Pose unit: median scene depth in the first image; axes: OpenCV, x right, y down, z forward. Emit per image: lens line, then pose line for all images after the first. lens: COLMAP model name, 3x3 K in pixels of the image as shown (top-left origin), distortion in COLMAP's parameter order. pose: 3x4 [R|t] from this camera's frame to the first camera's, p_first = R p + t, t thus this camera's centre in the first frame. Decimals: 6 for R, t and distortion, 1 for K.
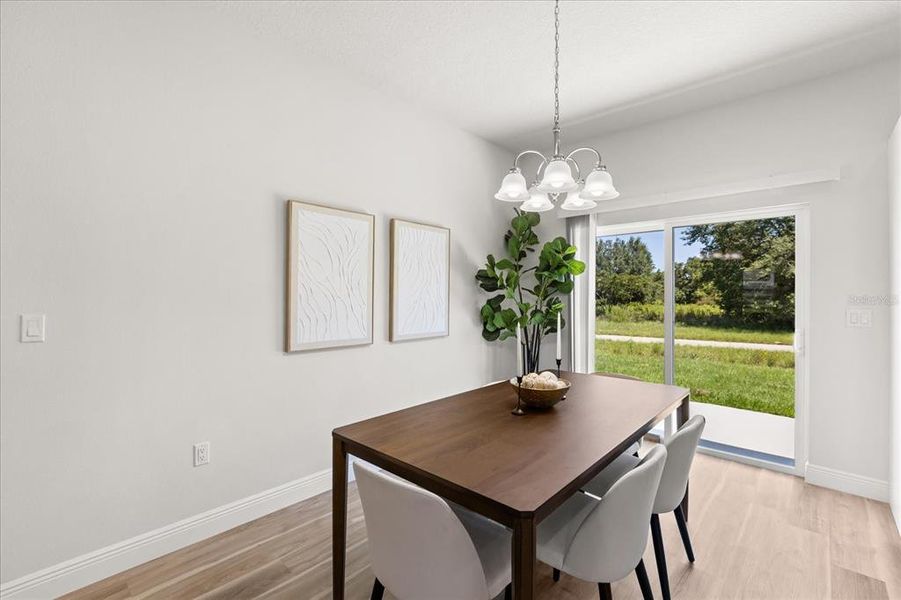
lens RADIAL K [[398.7, 0, 447.2], [0, 398.7, 294.4], [0, 0, 1]] dist [0.000354, -0.001189]
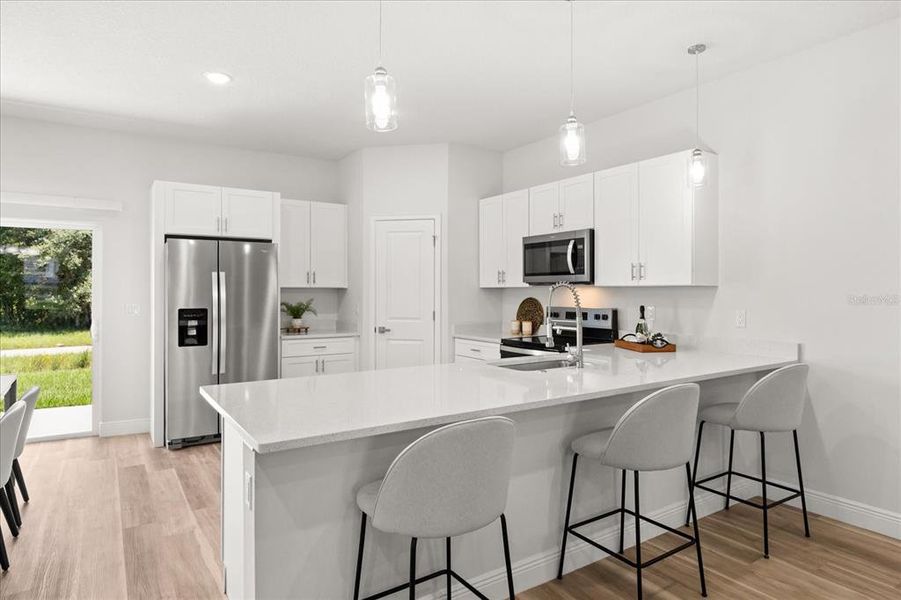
lens RADIAL K [[528.5, 0, 450.3], [0, 528.5, 294.0], [0, 0, 1]] dist [-0.001373, -0.000096]
pose [[0.232607, -0.008356, 0.972535, -0.118165], [-0.005792, 0.999933, 0.009977, -0.005008], [-0.972554, -0.007954, 0.232543, -0.118722]]
